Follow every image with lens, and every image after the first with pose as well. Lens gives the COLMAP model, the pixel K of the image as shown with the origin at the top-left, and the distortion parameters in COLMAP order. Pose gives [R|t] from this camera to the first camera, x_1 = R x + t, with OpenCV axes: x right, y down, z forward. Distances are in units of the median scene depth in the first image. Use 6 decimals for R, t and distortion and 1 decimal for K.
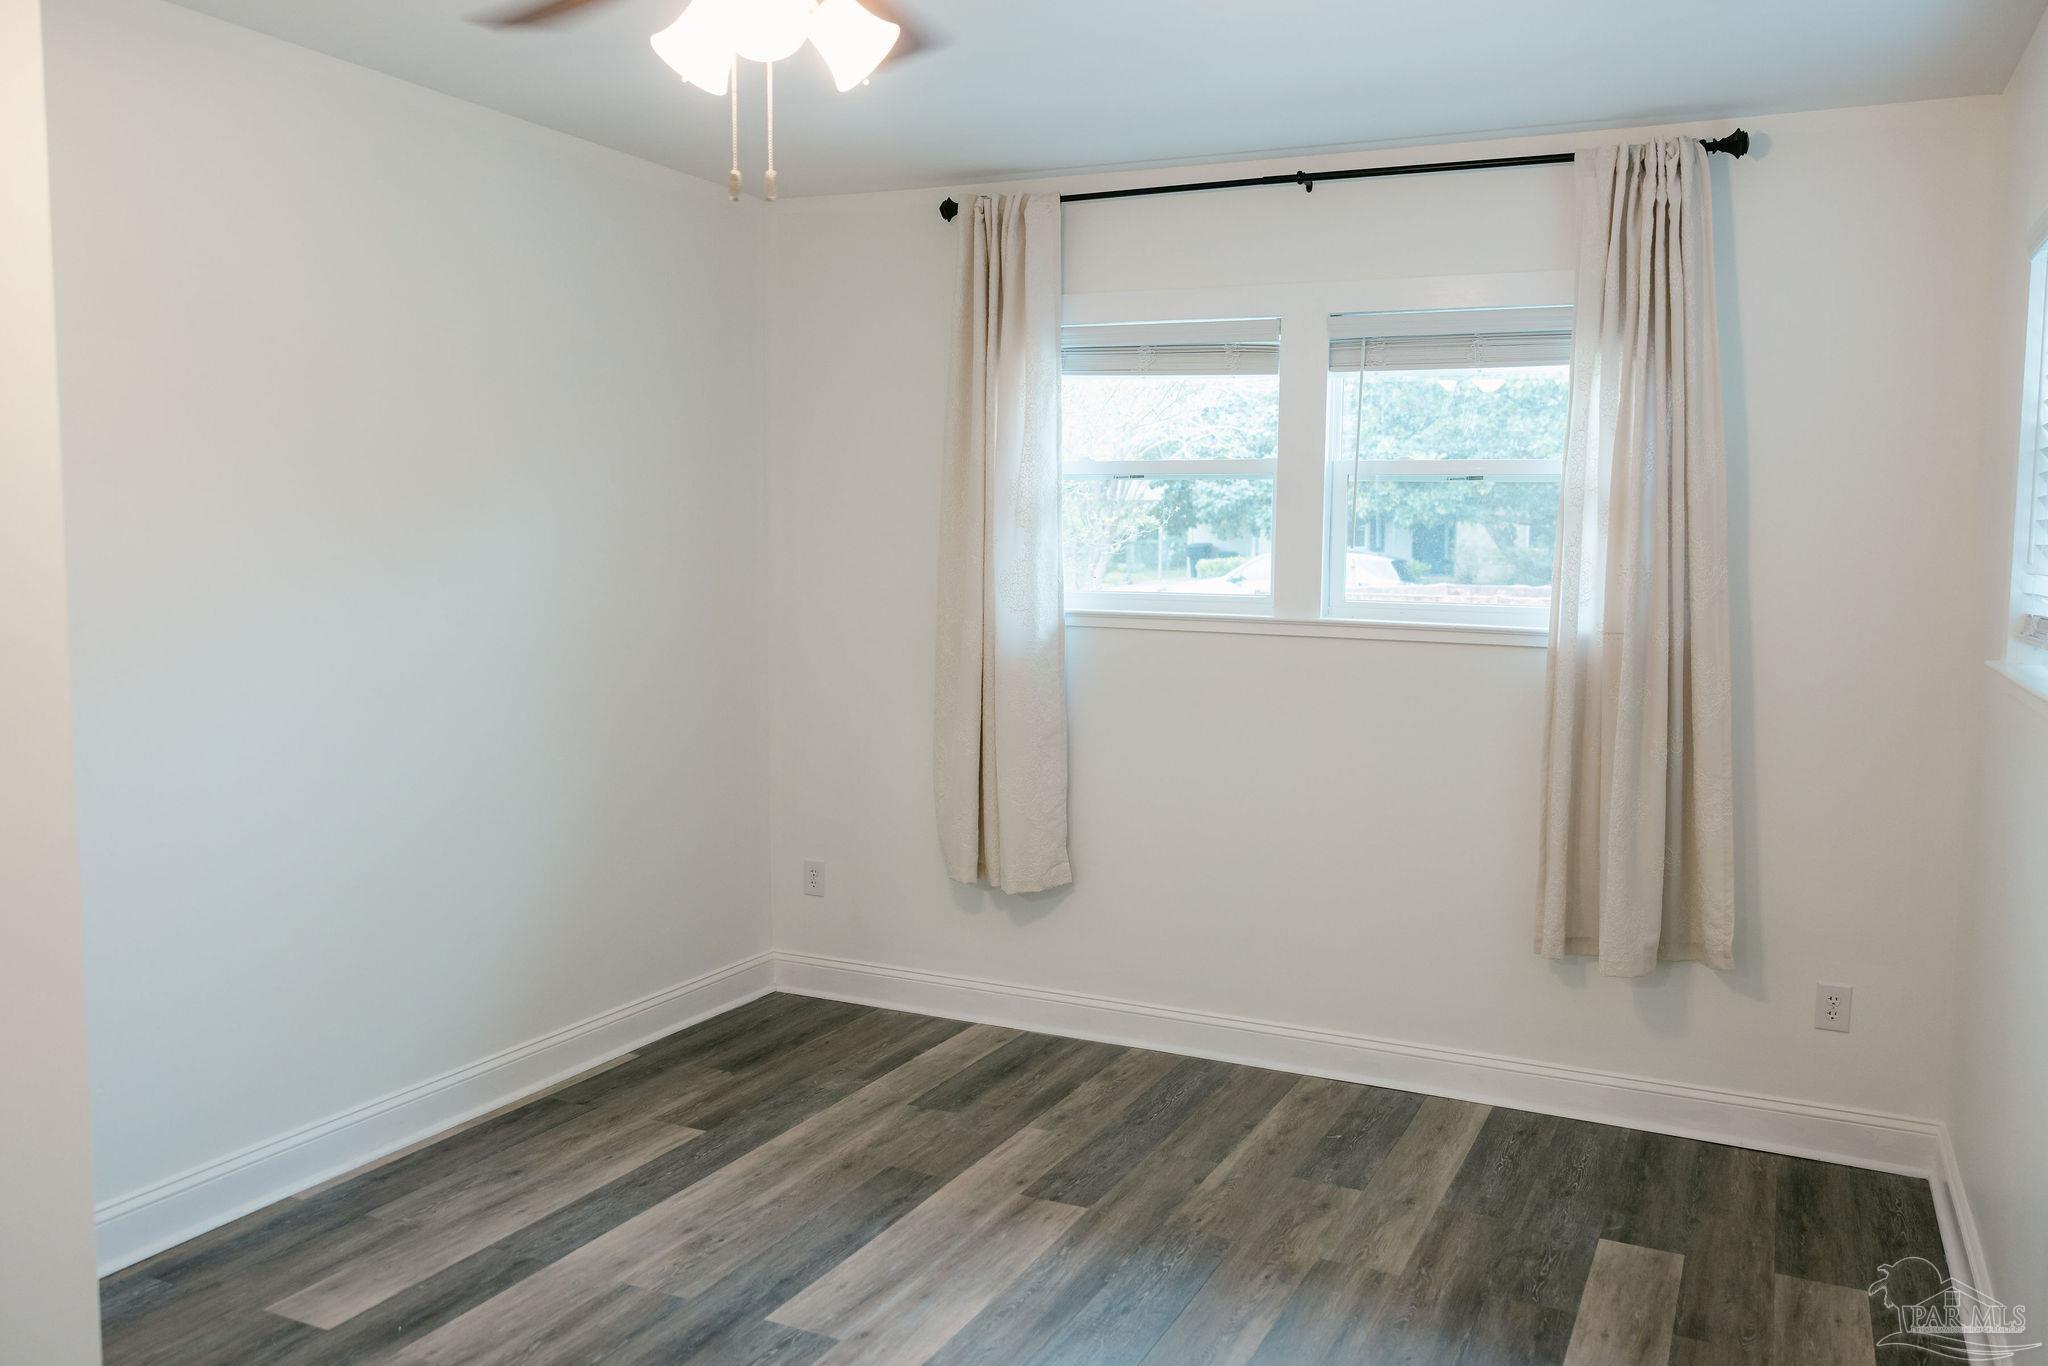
lens RADIAL K [[1617.5, 0, 1022.7], [0, 1617.5, 679.7], [0, 0, 1]] dist [0.016364, 0.002559]
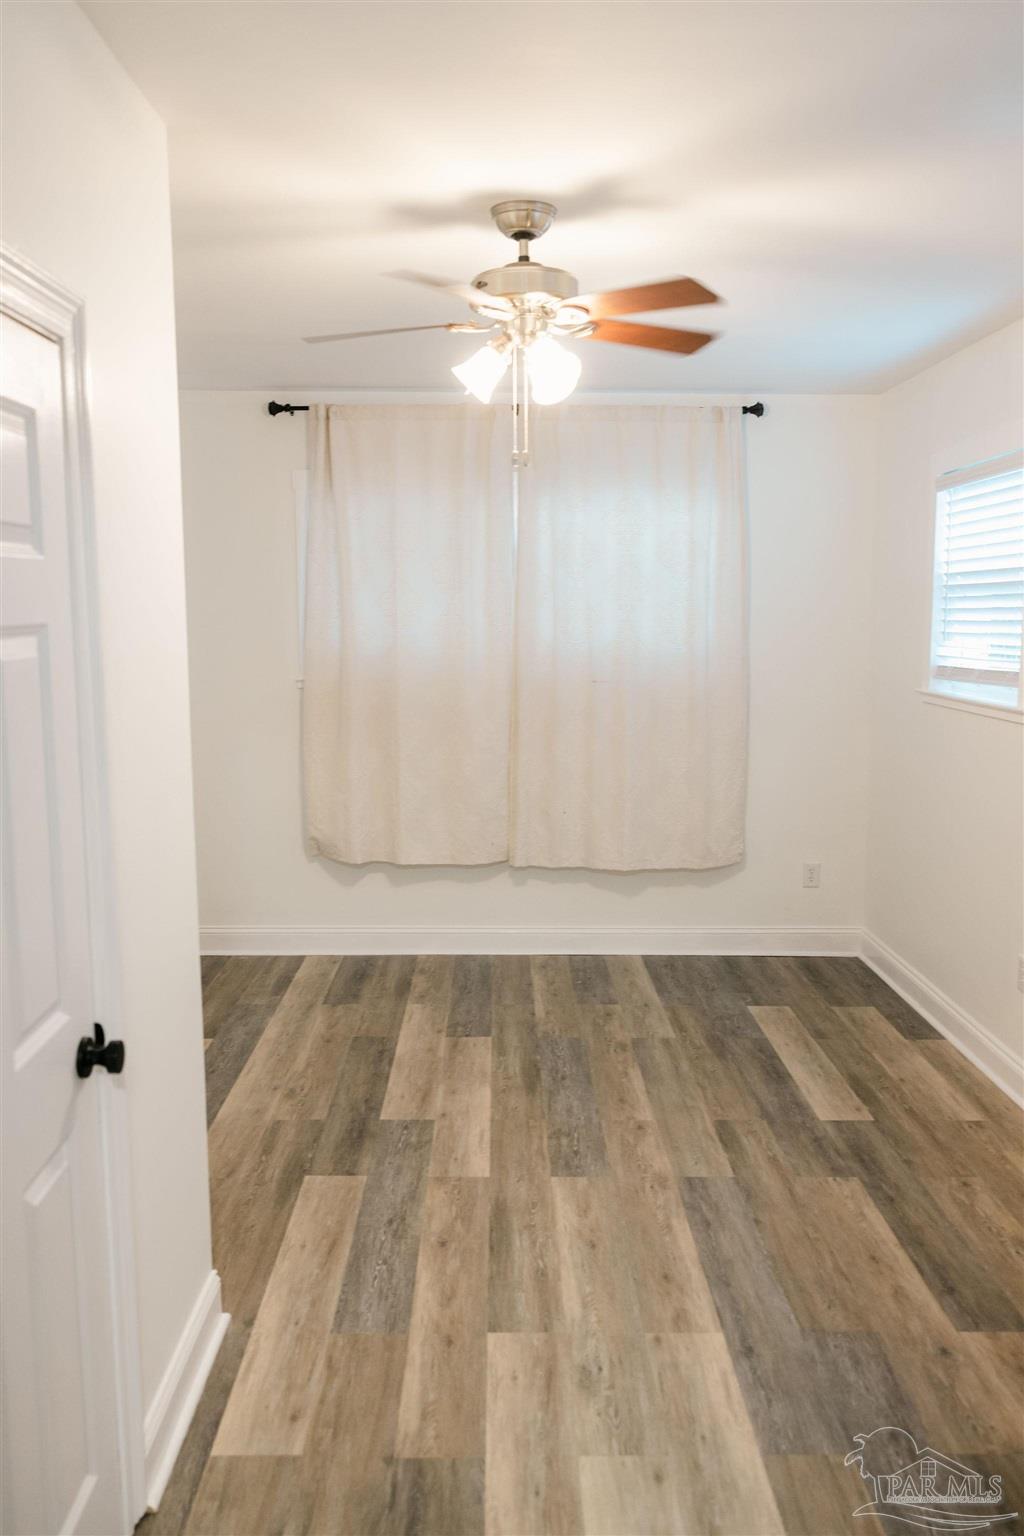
lens RADIAL K [[1213.1, 0, 516.4], [0, 1213.1, 771.3], [0, 0, 1]] dist [0.016364, 0.002559]
pose [[0.900322, -0.069686, 0.429610, -0.411512], [0.050658, 0.997168, 0.055585, -0.014137], [-0.432267, -0.028281, 0.901302, -0.120749]]
